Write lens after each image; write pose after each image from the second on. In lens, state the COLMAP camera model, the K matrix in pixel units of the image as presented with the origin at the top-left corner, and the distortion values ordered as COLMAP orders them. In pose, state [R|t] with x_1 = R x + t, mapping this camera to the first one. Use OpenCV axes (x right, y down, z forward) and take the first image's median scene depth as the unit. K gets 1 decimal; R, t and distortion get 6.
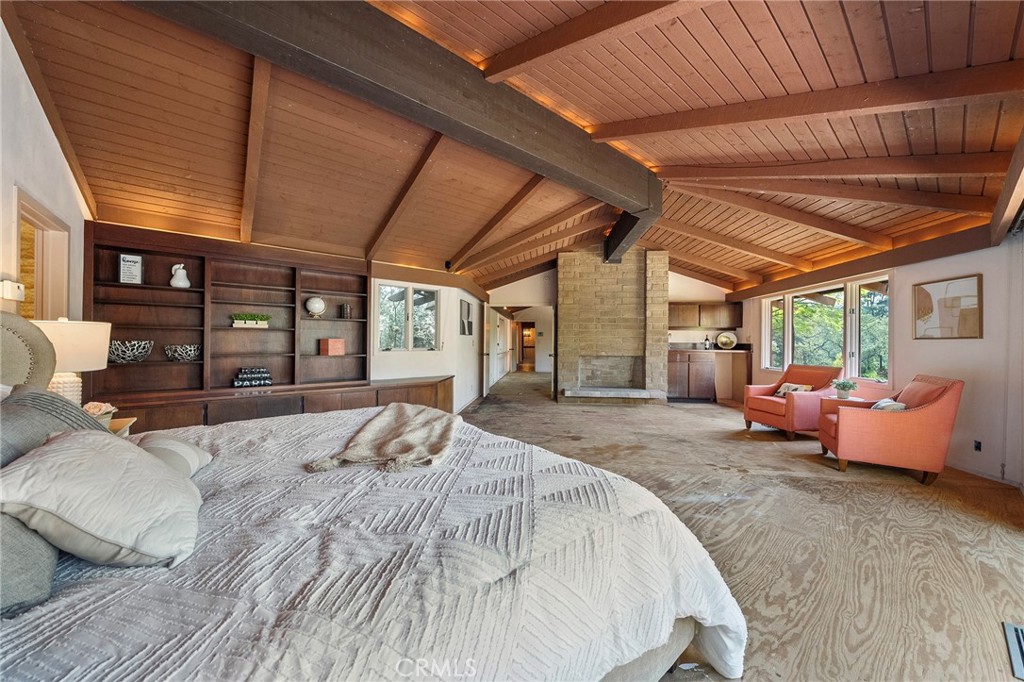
lens RADIAL K [[352.6, 0, 513.2], [0, 352.6, 340.0], [0, 0, 1]] dist [-0.002259, -0.000305]
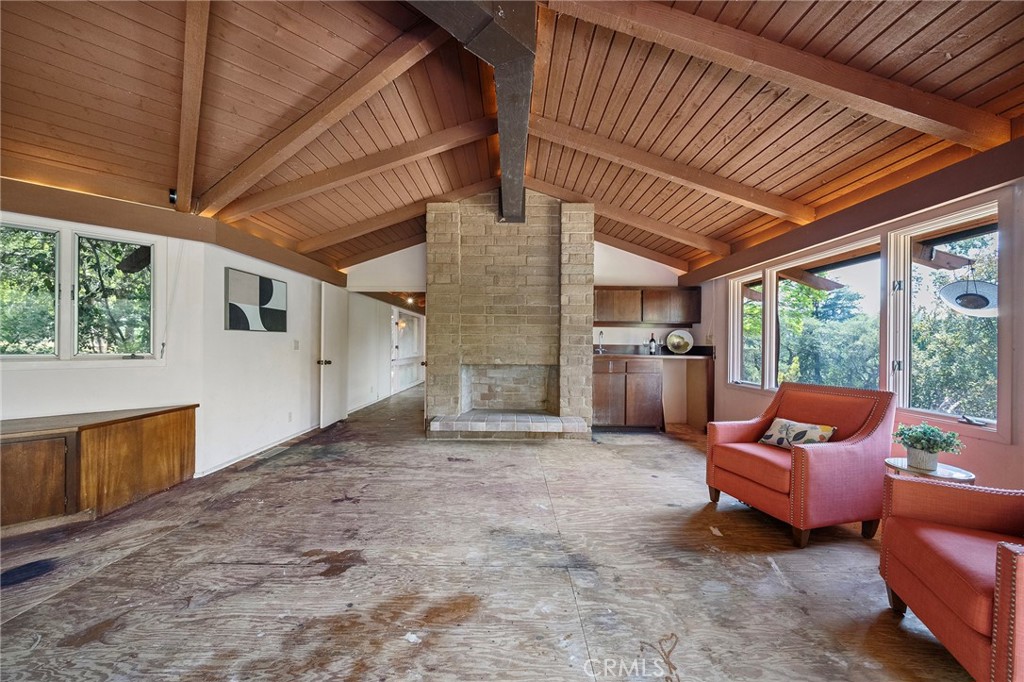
lens RADIAL K [[352.6, 0, 510.1], [0, 352.6, 343.1], [0, 0, 1]] dist [-0.002259, -0.000305]
pose [[0.996000, 0.000933, 0.089352, 0.223017], [-0.000947, 1.000000, 0.000121, 0.004943], [-0.089352, -0.000205, 0.996000, 0.355421]]
